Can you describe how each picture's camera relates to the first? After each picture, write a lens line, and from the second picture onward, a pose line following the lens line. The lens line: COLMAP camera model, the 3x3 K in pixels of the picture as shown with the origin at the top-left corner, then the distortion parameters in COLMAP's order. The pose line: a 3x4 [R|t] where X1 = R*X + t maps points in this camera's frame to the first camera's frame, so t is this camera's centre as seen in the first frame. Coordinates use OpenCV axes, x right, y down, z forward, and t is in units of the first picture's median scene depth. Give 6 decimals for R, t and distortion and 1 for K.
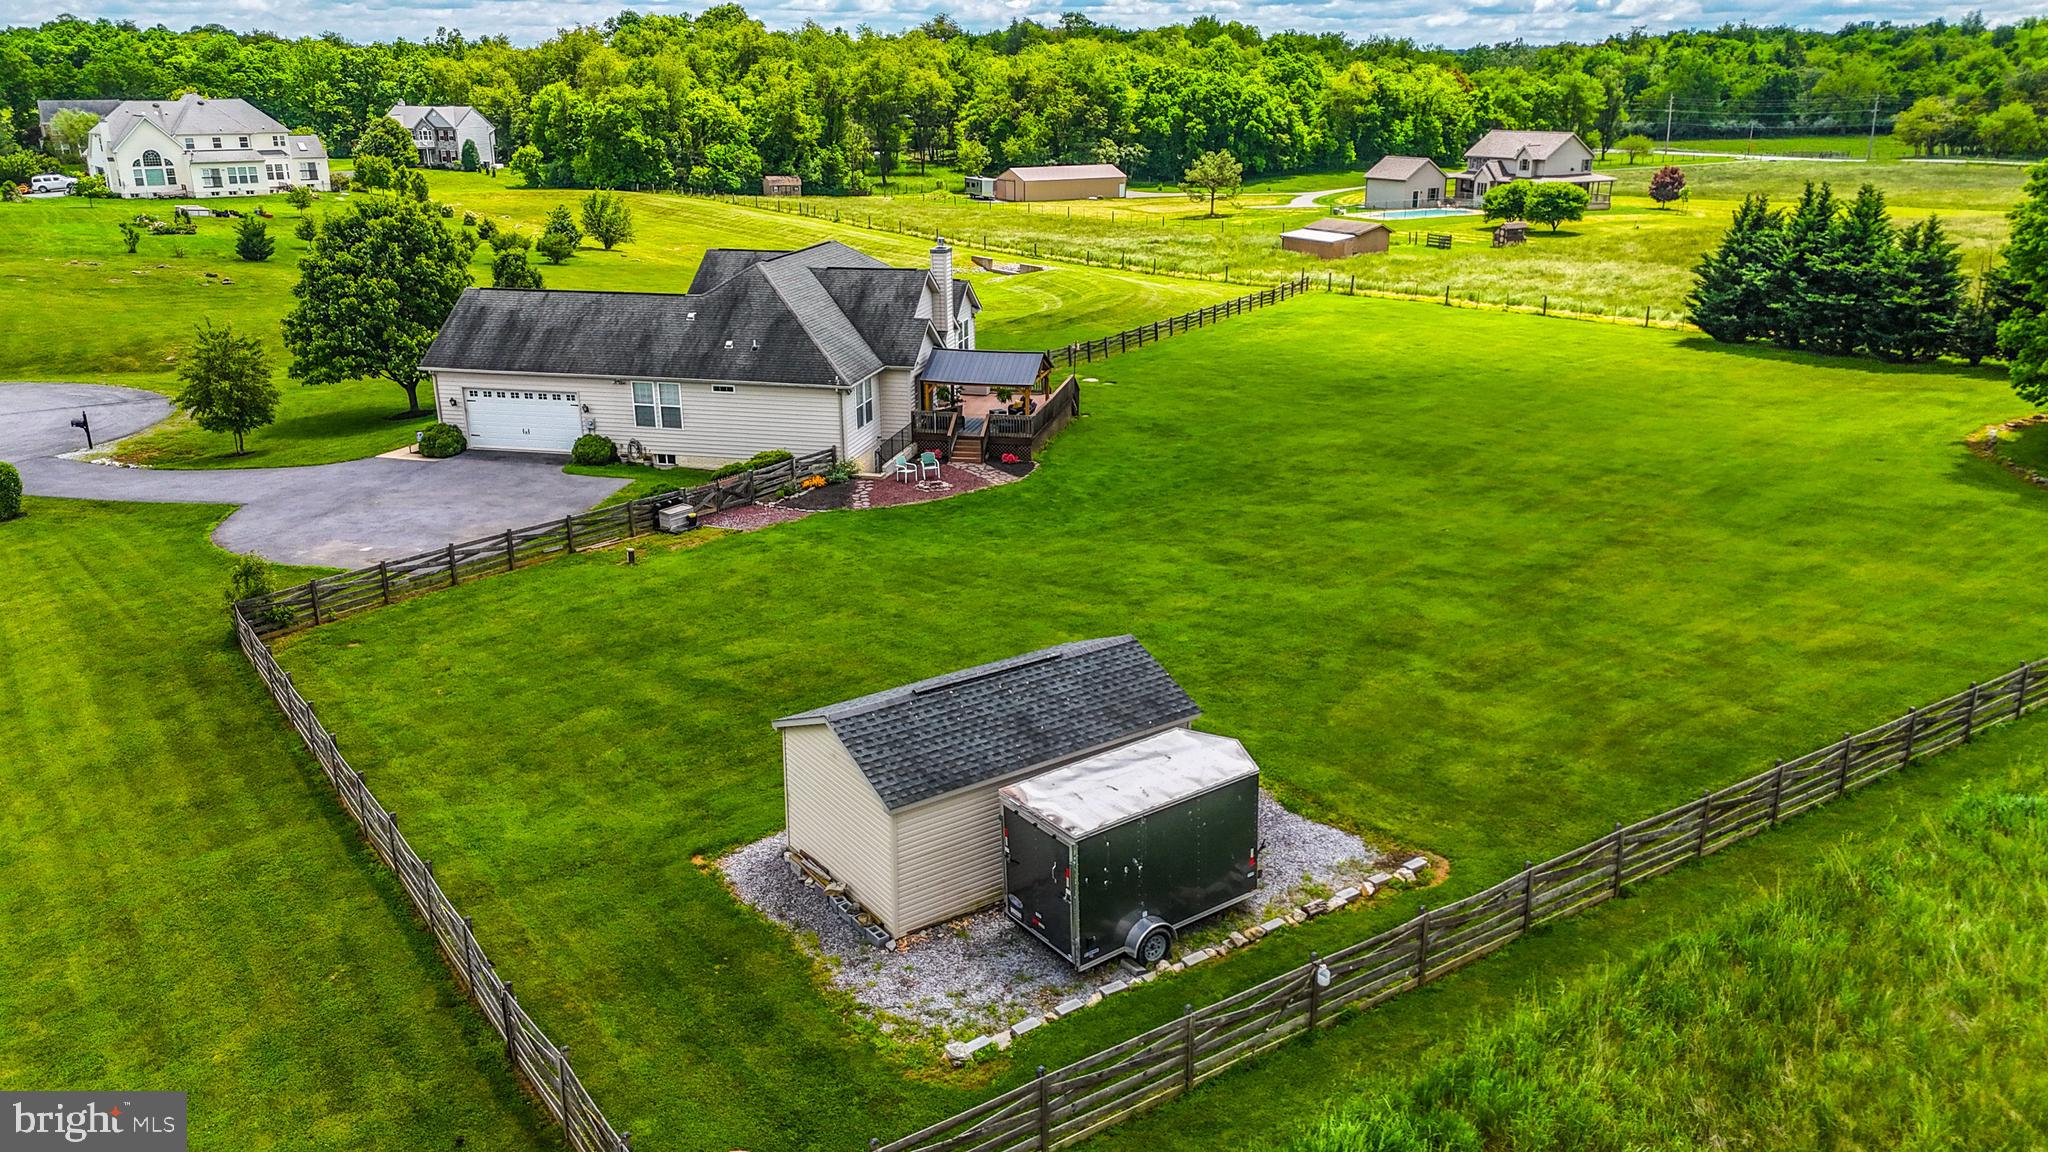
lens RADIAL K [[1501.8, 0, 1021.9], [0, 1501.8, 572.0], [0, 0, 1]] dist [0.079885, -0.076066]
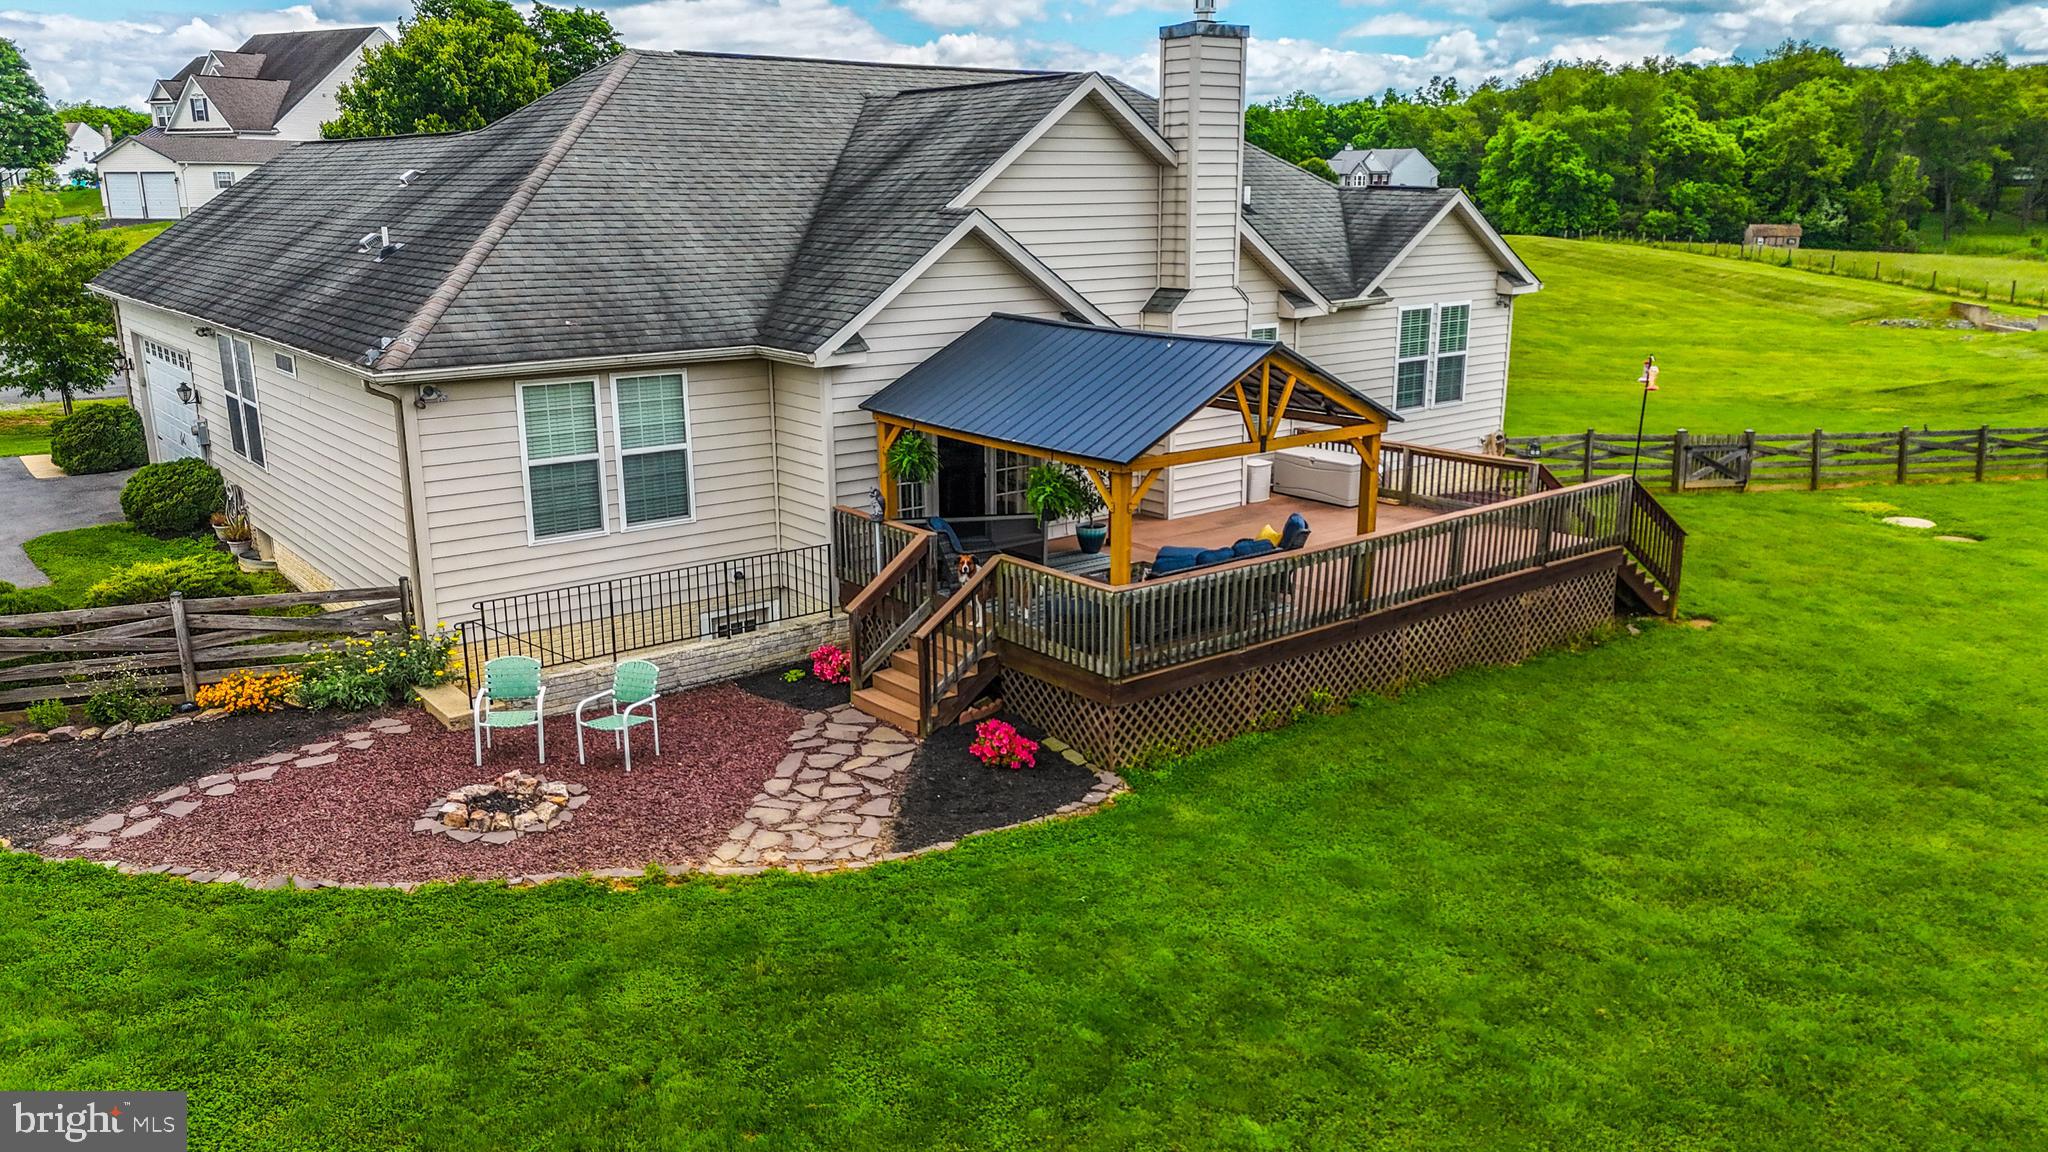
lens RADIAL K [[1501.8, 0, 1021.9], [0, 1501.8, 572.0], [0, 0, 1]] dist [0.079885, -0.076066]
pose [[0.778466, 0.156575, -0.607845, 0.188895], [-0.193045, 0.981174, 0.005508, -0.143447], [0.597264, 0.113054, 0.794037, 1.086956]]
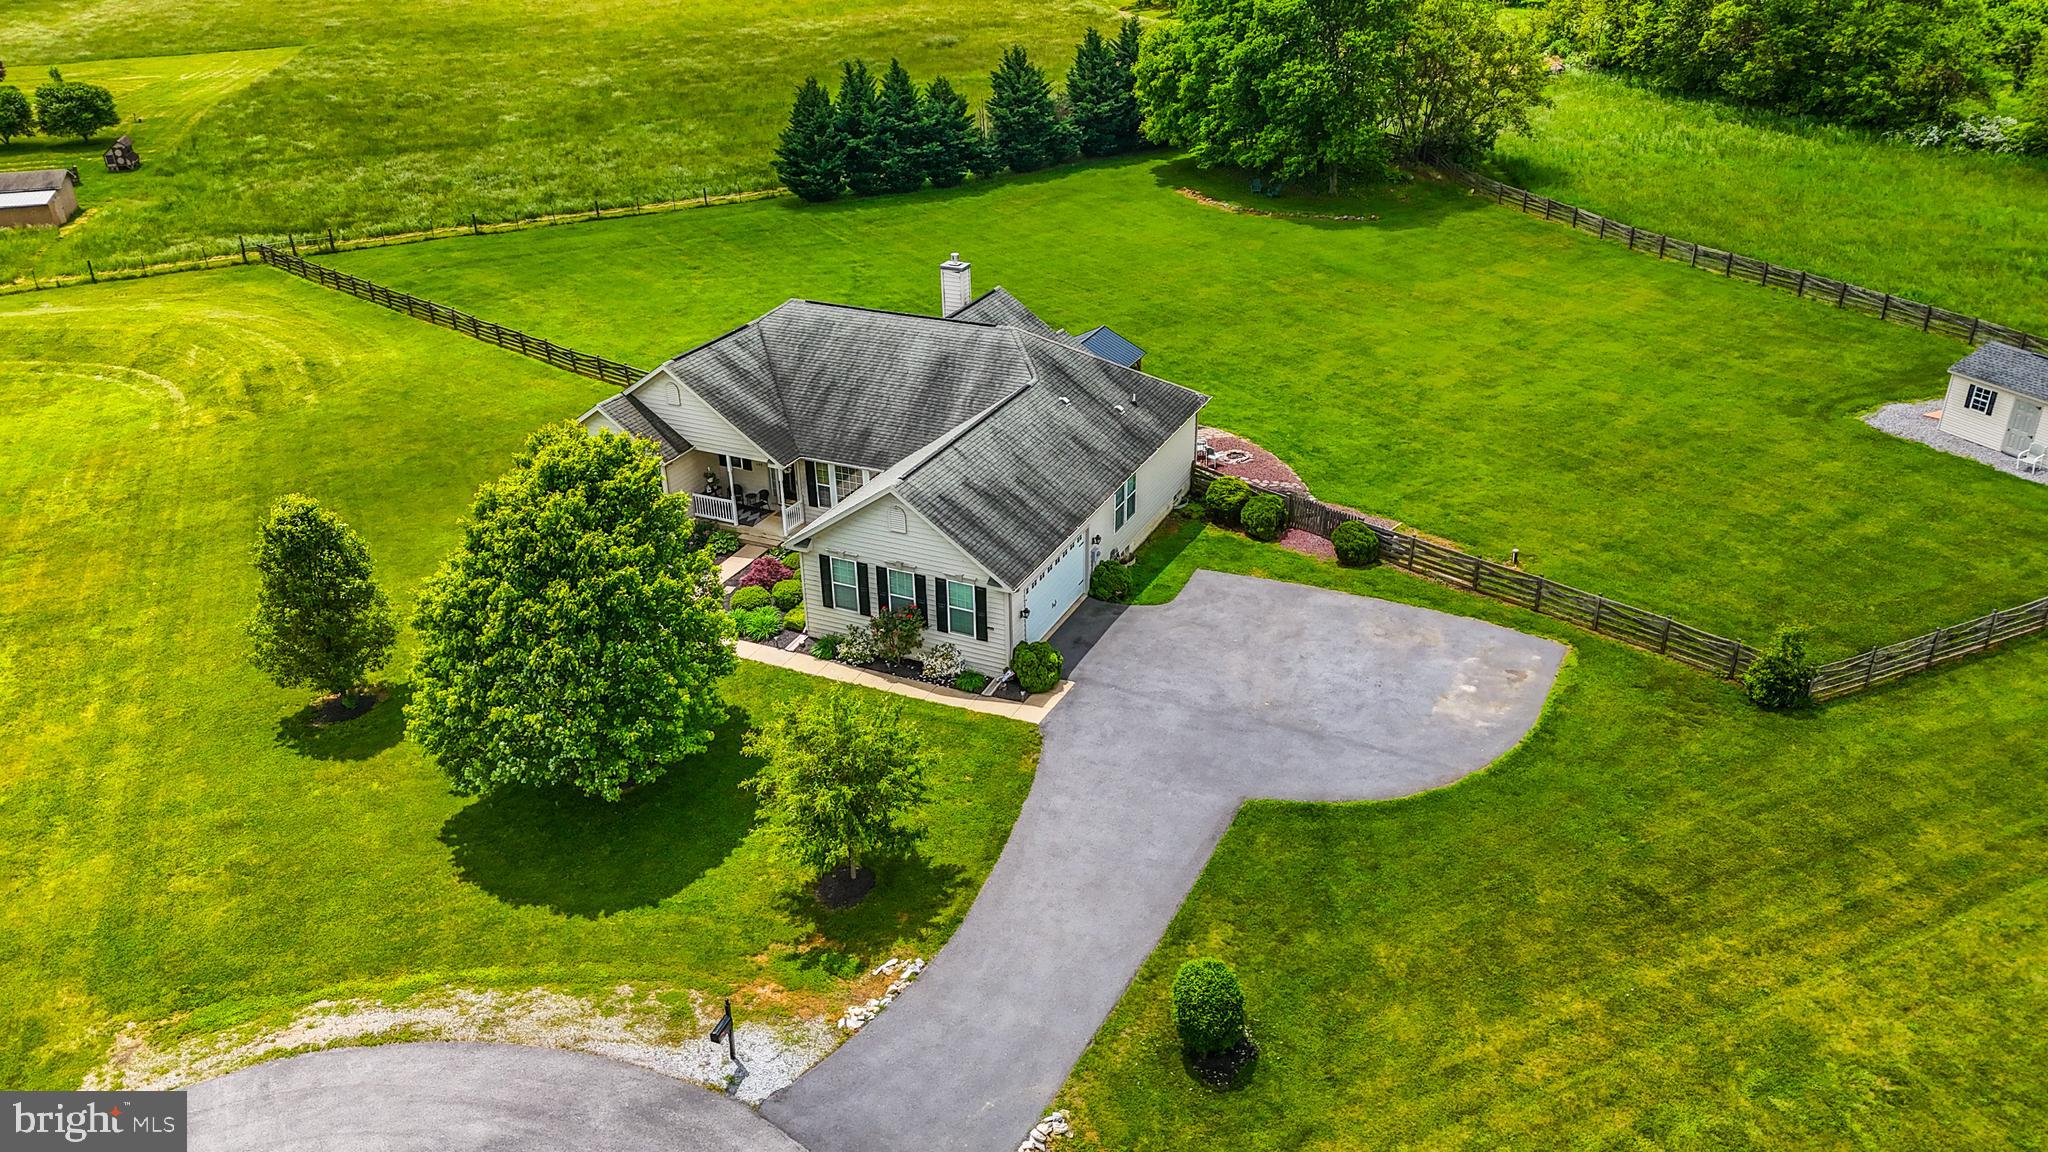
lens RADIAL K [[1508.6, 0, 1024.0], [0, 1508.6, 576.0], [0, 0, 1]] dist [0.091292, -0.091235]
pose [[0.211771, -0.435600, 0.874875, -1.398549], [0.317602, 0.877264, 0.359912, -0.545093], [-0.924274, 0.201643, 0.324127, 1.025023]]
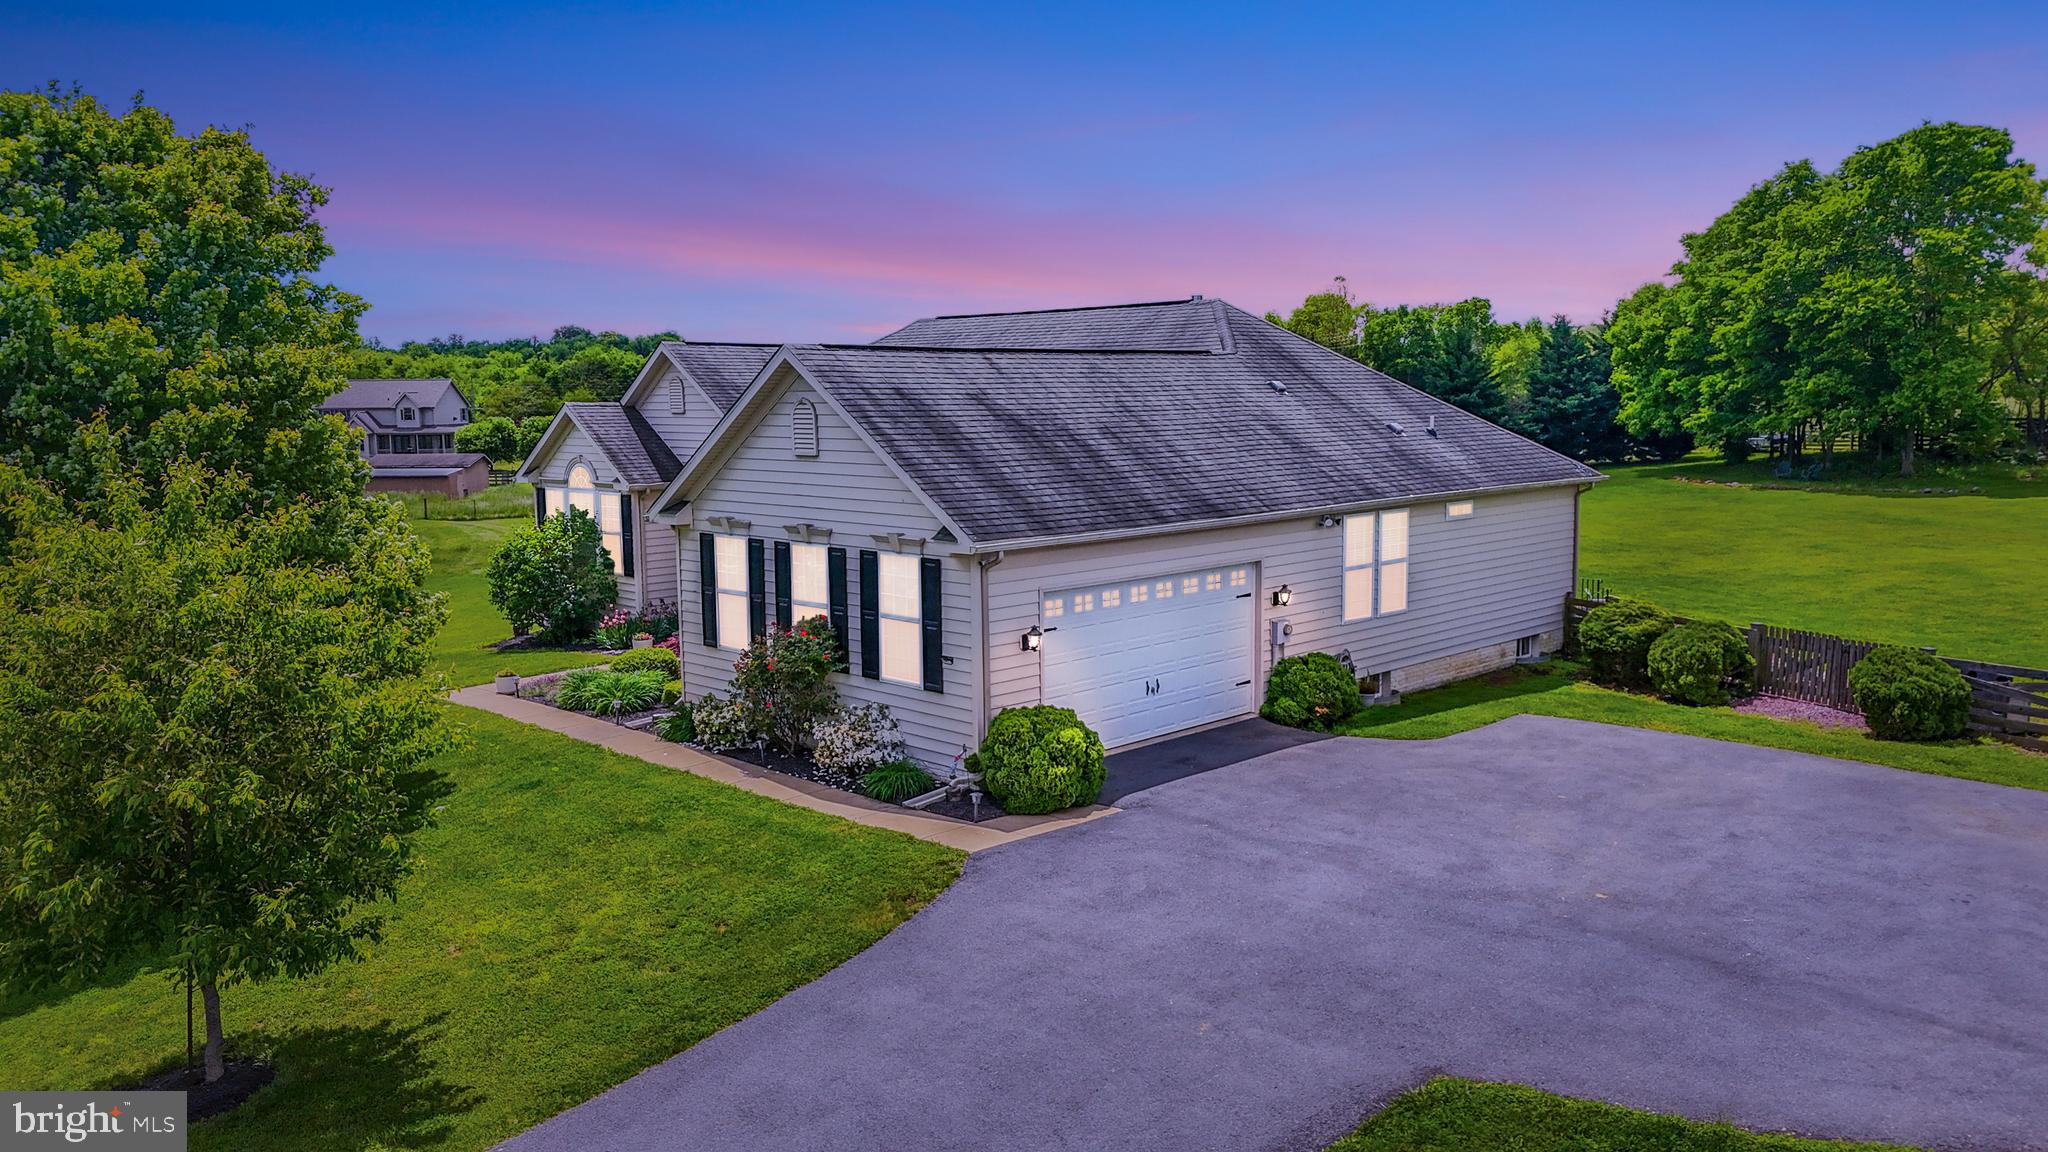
lens RADIAL K [[1501.8, 0, 1021.9], [0, 1501.8, 572.0], [0, 0, 1]] dist [0.079885, -0.076066]
pose [[0.540545, -0.101503, 0.835170, -0.890881], [0.270443, 0.960972, -0.058246, -0.146457], [-0.796663, 0.257350, 0.546899, 1.110373]]
